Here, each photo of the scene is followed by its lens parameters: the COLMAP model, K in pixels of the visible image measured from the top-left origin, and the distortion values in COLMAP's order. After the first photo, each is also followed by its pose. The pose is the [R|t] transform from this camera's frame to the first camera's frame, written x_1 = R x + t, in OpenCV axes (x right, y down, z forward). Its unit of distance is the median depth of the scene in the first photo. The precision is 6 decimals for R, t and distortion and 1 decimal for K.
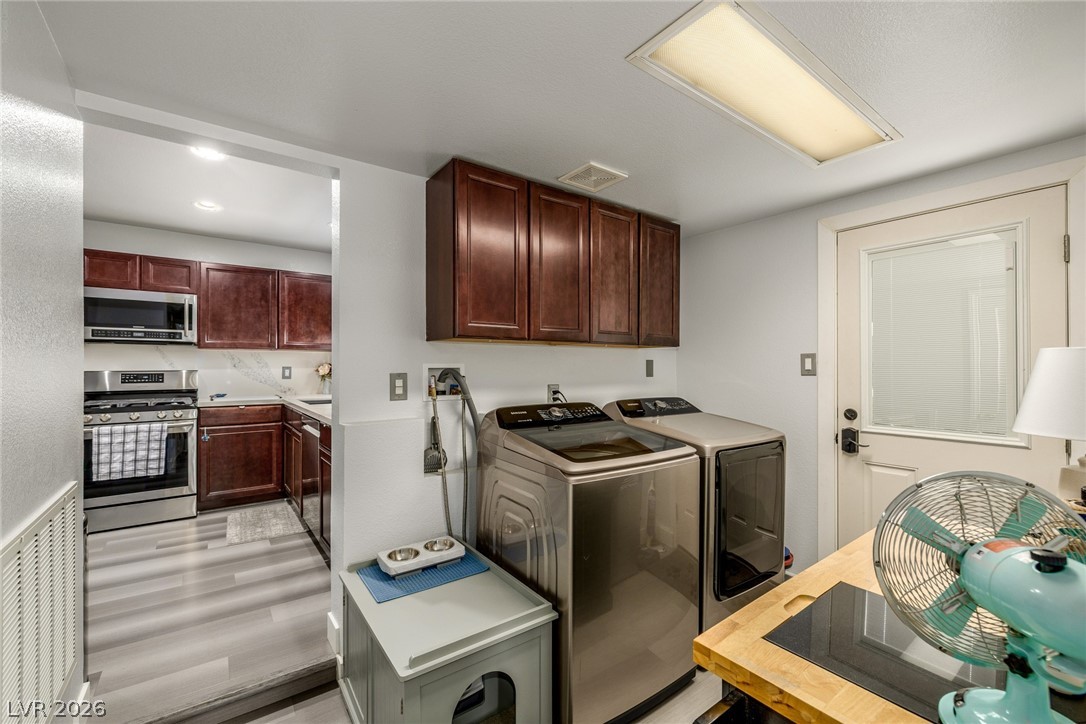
lens RADIAL K [[456.2, 0, 537.6], [0, 456.2, 363.8], [0, 0, 1]] dist [0.001446, -0.000840]
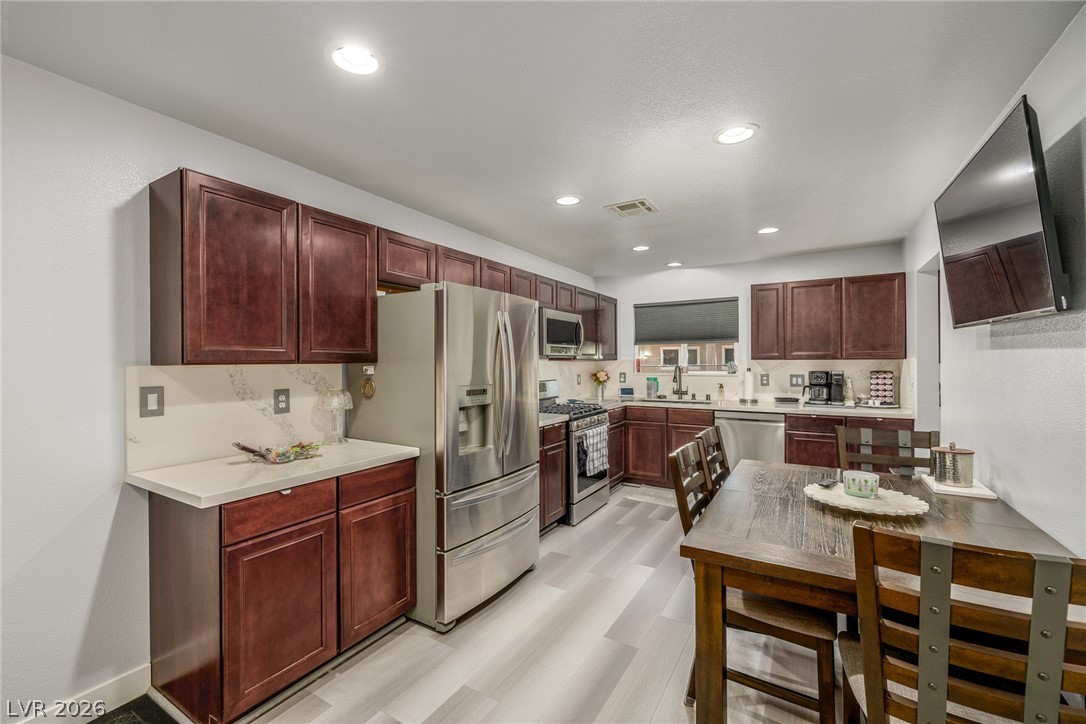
lens RADIAL K [[456.2, 0, 531.0], [0, 456.2, 363.5], [0, 0, 1]] dist [0.001446, -0.000840]
pose [[0.925145, -0.008278, 0.379522, -1.421217], [0.003752, 0.999913, 0.012663, -0.046084], [-0.379594, -0.010291, 0.925096, -0.033877]]
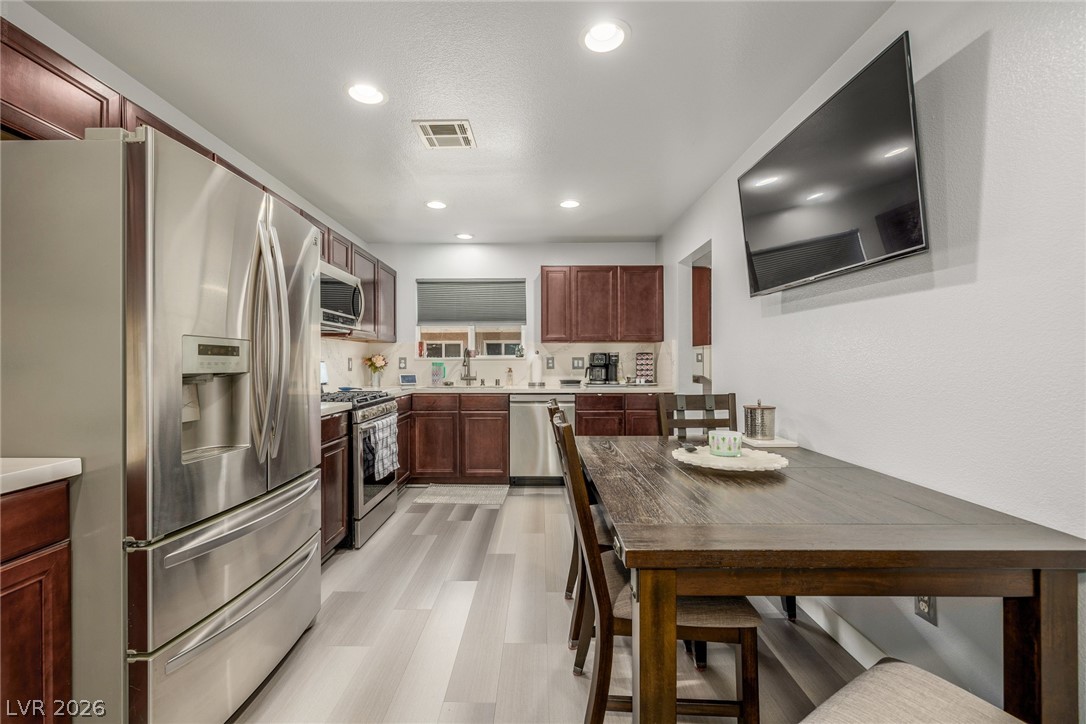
lens RADIAL K [[456.2, 0, 531.8], [0, 456.2, 364.6], [0, 0, 1]] dist [0.001446, -0.000840]
pose [[0.596437, -0.006409, 0.802634, -1.390126], [-0.002626, 0.999947, 0.009936, 0.012867], [-0.802655, -0.008034, 0.596389, 0.185751]]
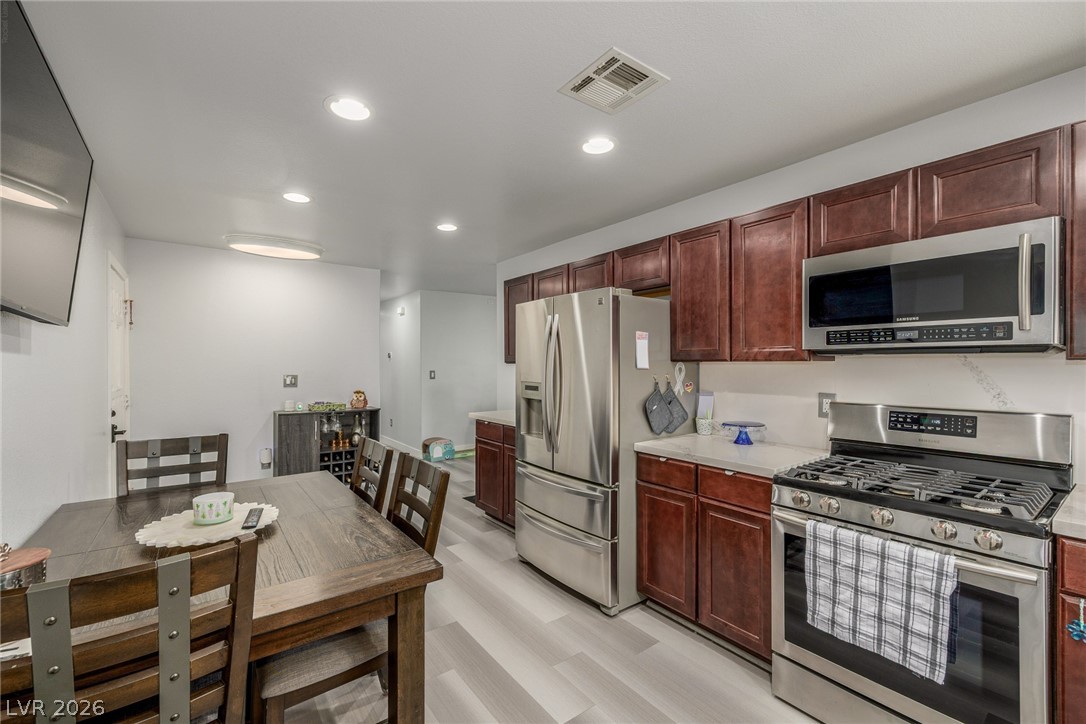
lens RADIAL K [[456.2, 0, 525.3], [0, 456.2, 365.7], [0, 0, 1]] dist [0.001446, -0.000840]
pose [[-0.005712, 0.002226, -0.999981, -0.409394], [0.007373, 0.999970, 0.002184, -0.036922], [0.999957, -0.007360, -0.005728, 0.621242]]
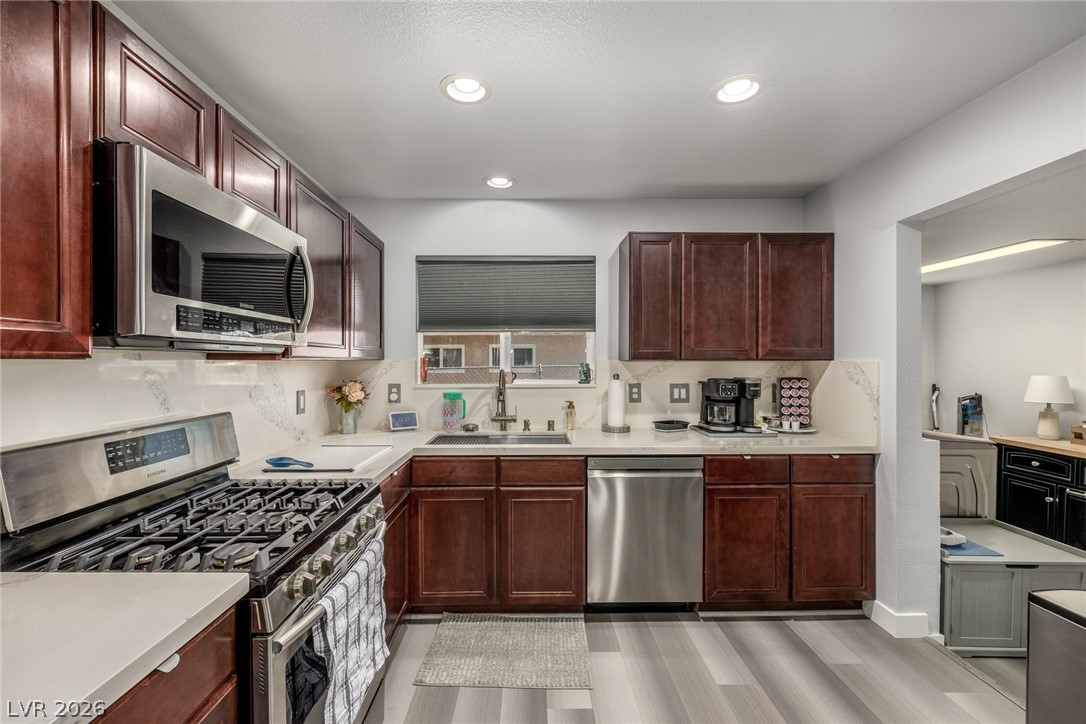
lens RADIAL K [[456.2, 0, 532.8], [0, 456.2, 364.0], [0, 0, 1]] dist [0.001446, -0.000840]
pose [[0.576985, -0.006796, 0.816726, -1.063503], [-0.003578, 0.999935, 0.010848, -0.039765], [-0.816747, -0.009181, 0.576923, 0.617265]]
